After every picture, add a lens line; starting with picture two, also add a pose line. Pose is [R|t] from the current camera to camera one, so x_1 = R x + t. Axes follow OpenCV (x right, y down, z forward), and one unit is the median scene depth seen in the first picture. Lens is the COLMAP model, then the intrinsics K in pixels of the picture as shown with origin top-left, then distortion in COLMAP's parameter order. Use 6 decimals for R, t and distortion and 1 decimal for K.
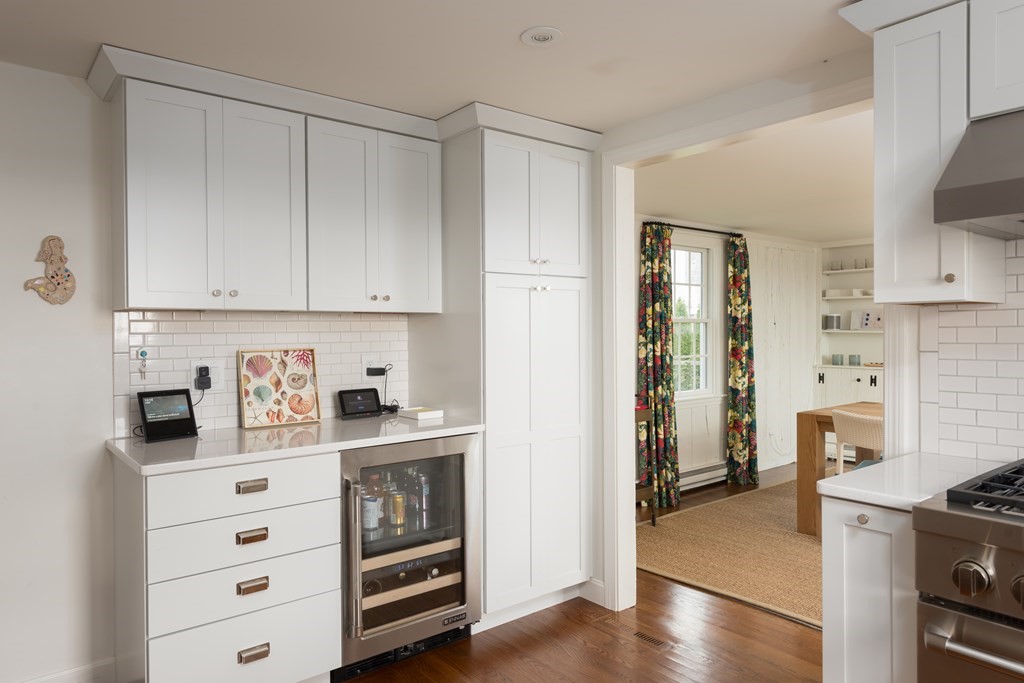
lens RADIAL K [[658.6, 0, 512.0], [0, 658.6, 341.5], [0, 0, 1]] dist [0.004375, 0.000990]
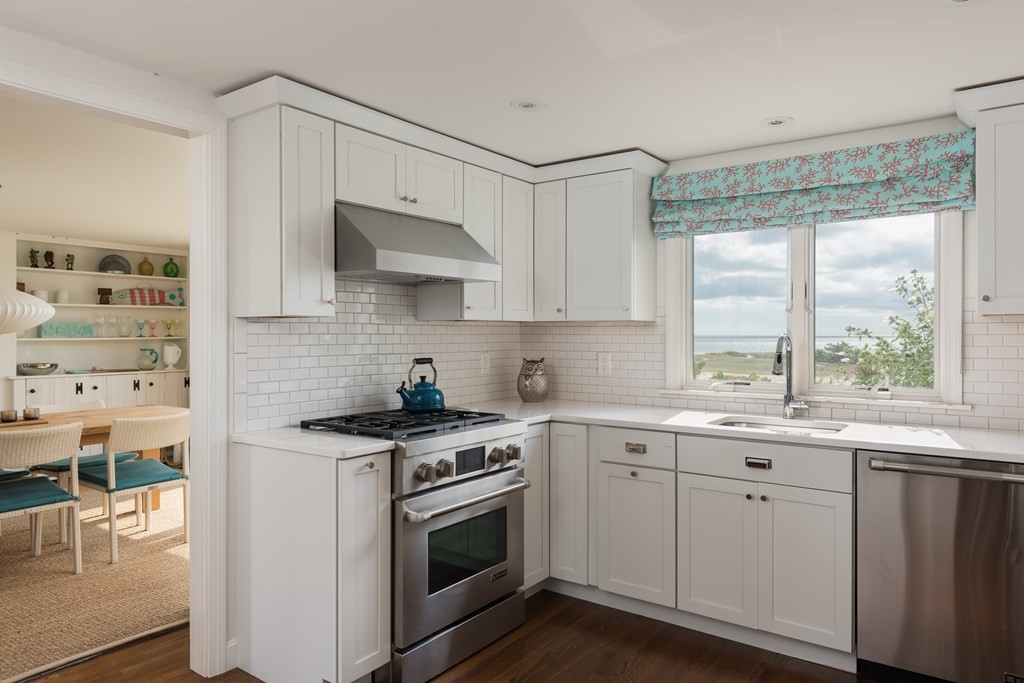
lens RADIAL K [[658.6, 0, 512.0], [0, 658.6, 341.5], [0, 0, 1]] dist [0.004375, 0.000990]
pose [[-0.270472, -0.002753, 0.962724, -0.813381], [0.017752, 0.999812, 0.007846, -0.009060], [-0.962564, 0.019212, -0.270372, 0.927039]]
